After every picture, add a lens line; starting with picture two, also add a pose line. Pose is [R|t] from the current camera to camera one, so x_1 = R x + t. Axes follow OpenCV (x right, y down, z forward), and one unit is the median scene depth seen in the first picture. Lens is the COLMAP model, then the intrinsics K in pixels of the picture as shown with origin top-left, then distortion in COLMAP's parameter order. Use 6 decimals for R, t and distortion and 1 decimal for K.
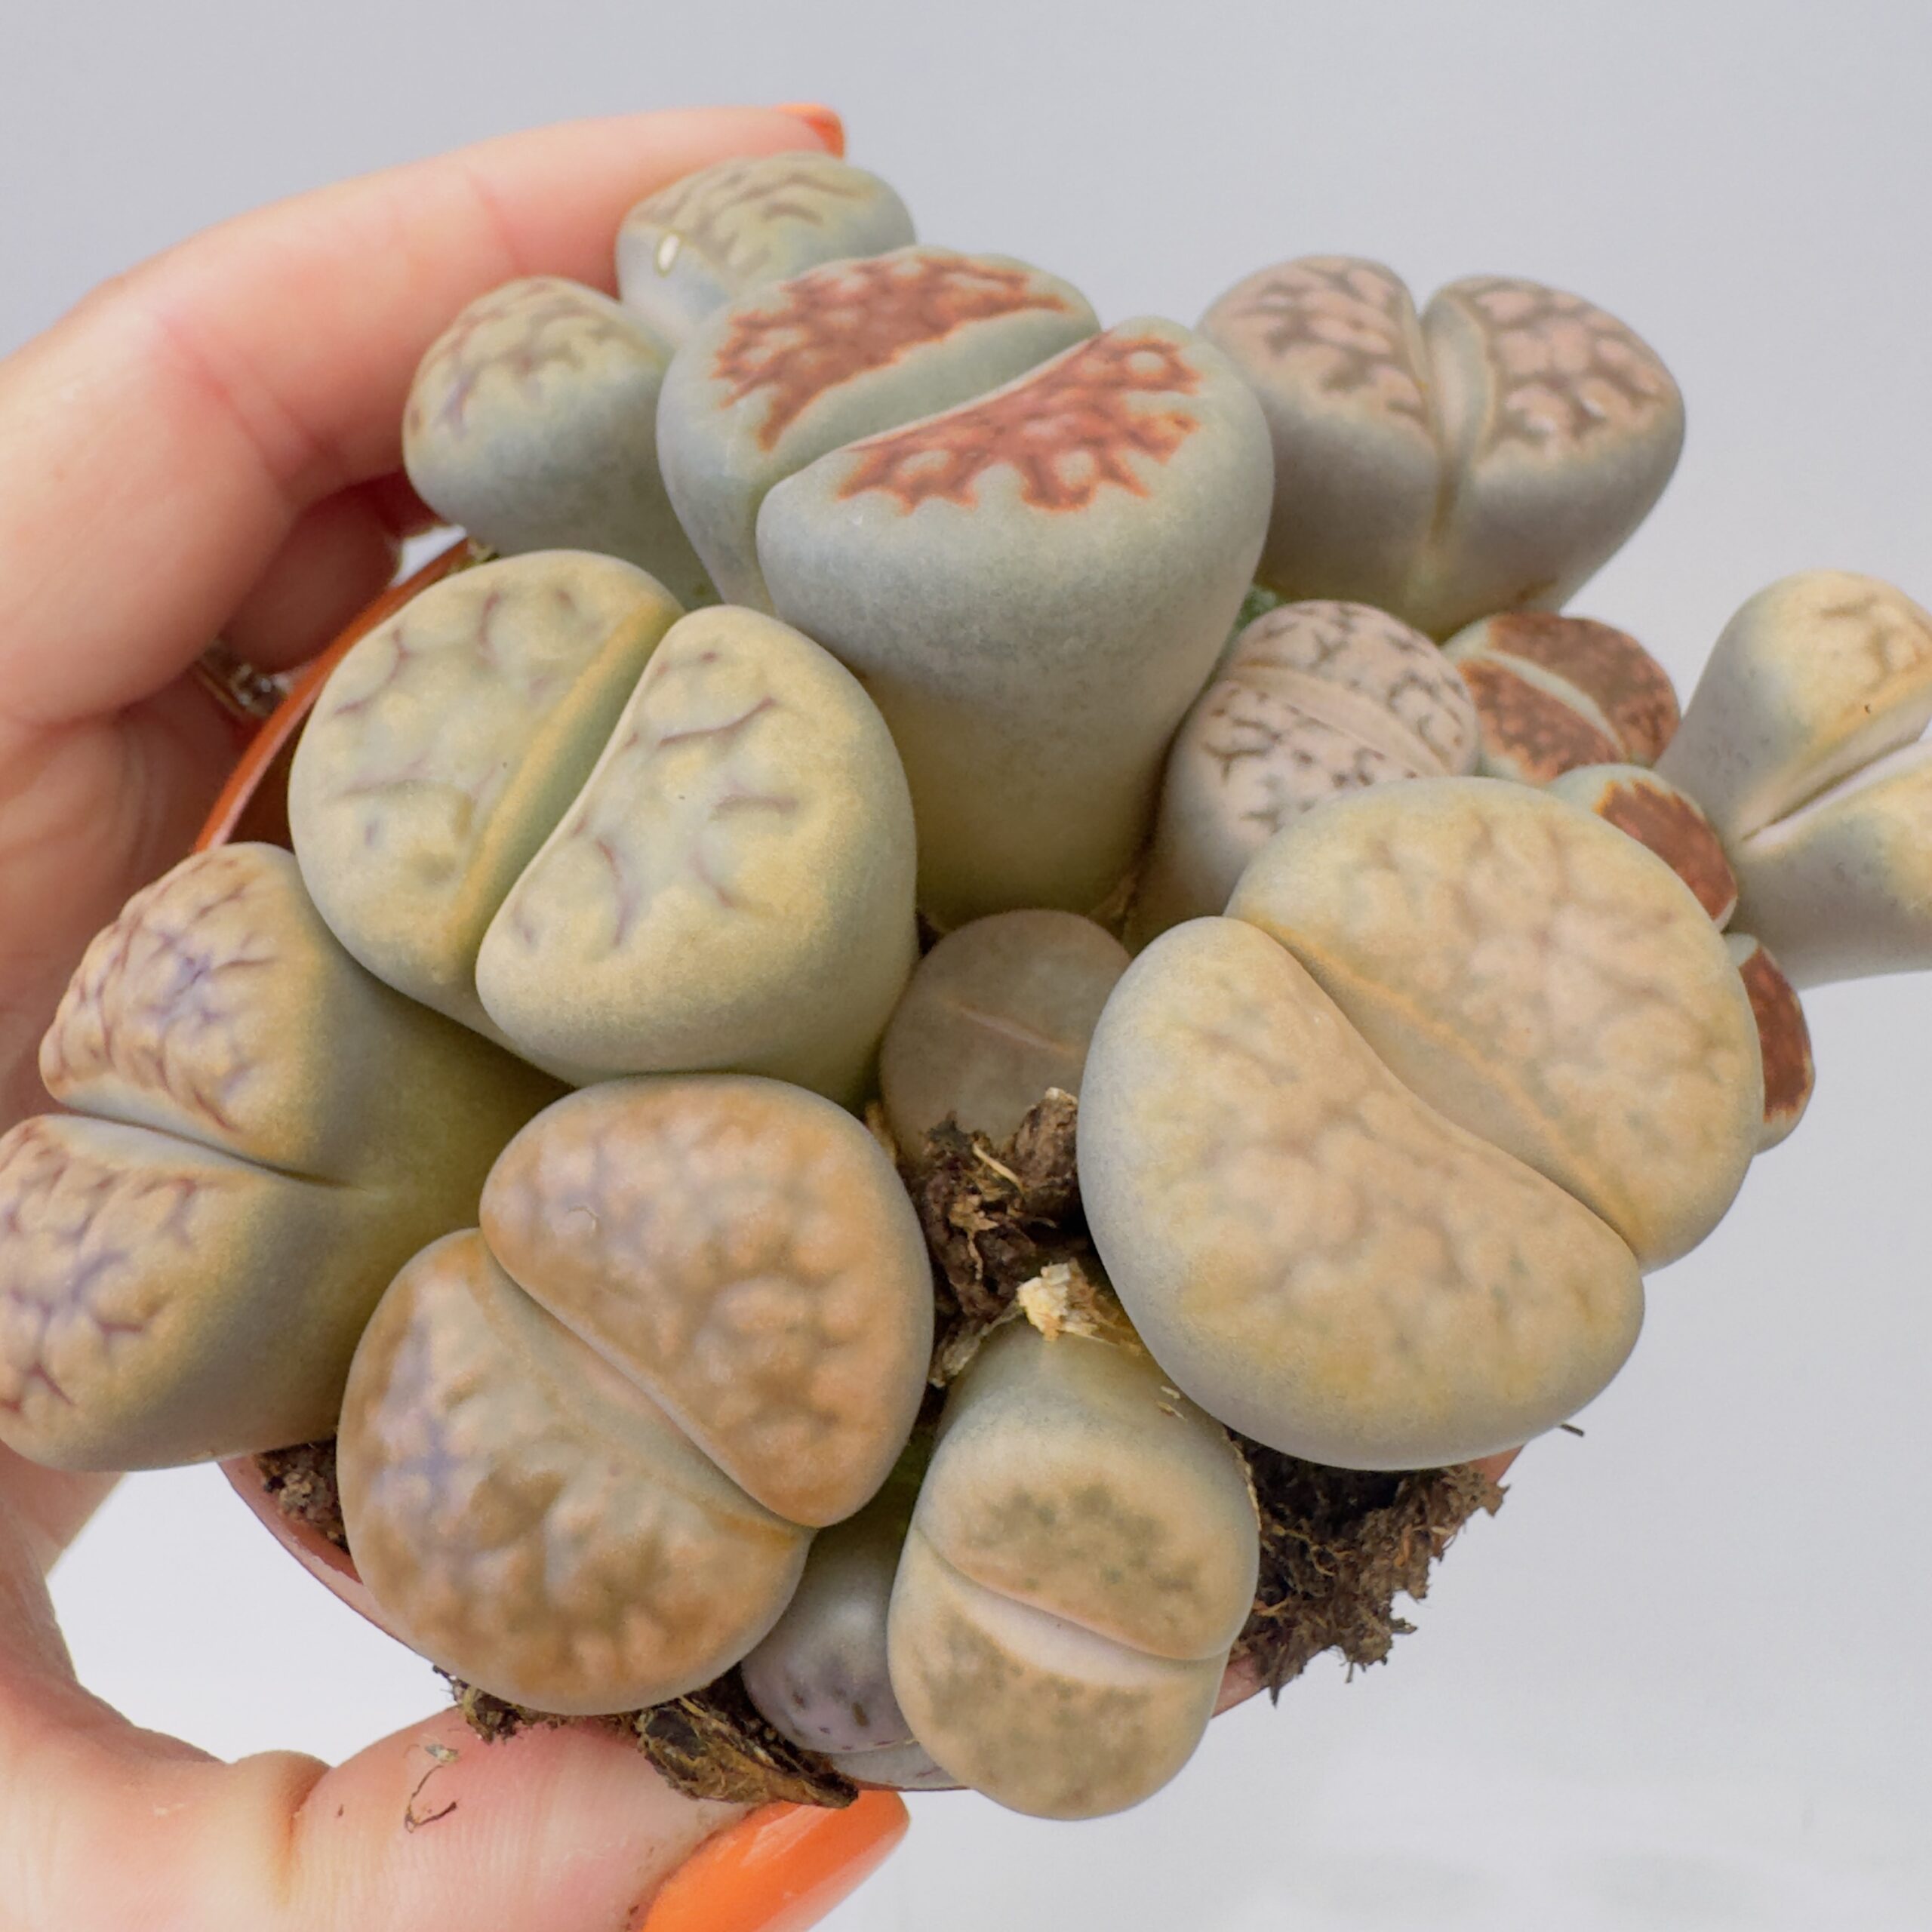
lens RADIAL K [[1856.3, 0, 932.7], [0, 1856.3, 743.6], [0, 0, 1]] dist [-0.006283, -0.003552]
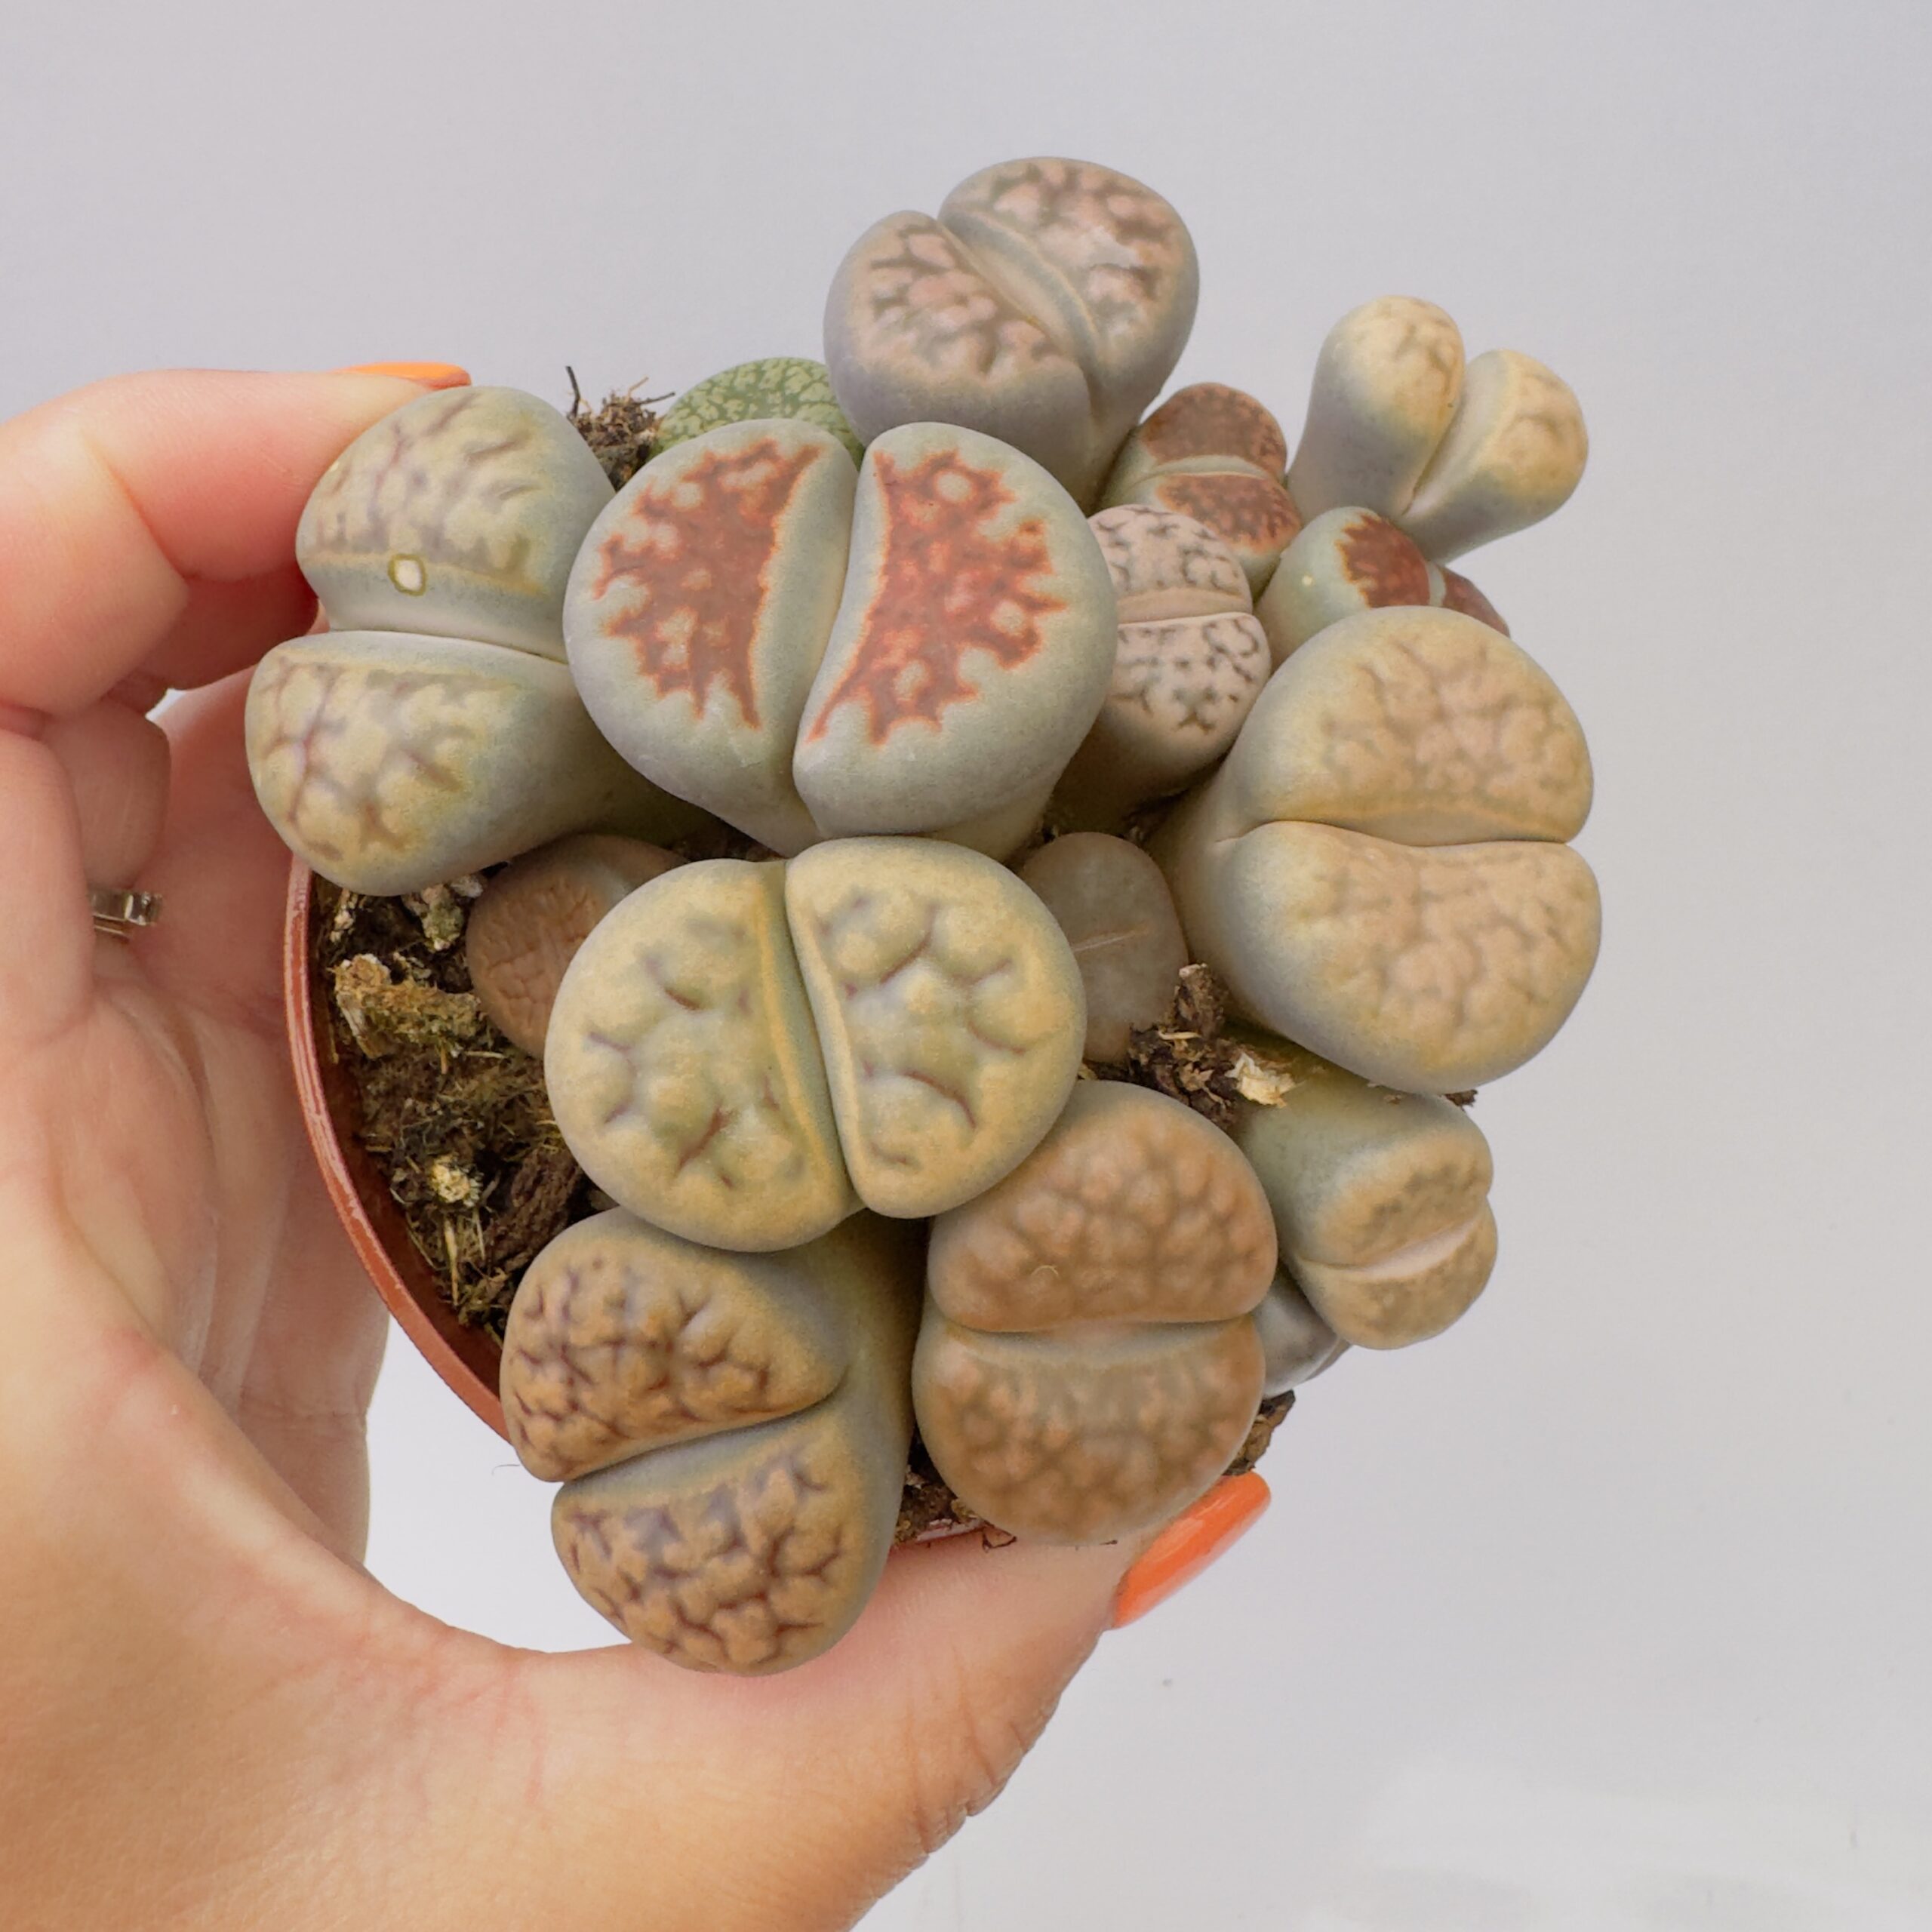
lens RADIAL K [[1856.3, 0, 932.7], [0, 1856.3, 743.6], [0, 0, 1]] dist [-0.006283, -0.003552]
pose [[0.738657, -0.610646, 0.285475, -0.379487], [0.482977, 0.774873, 0.407806, -0.625309], [-0.470232, -0.163351, 0.867294, -0.104494]]
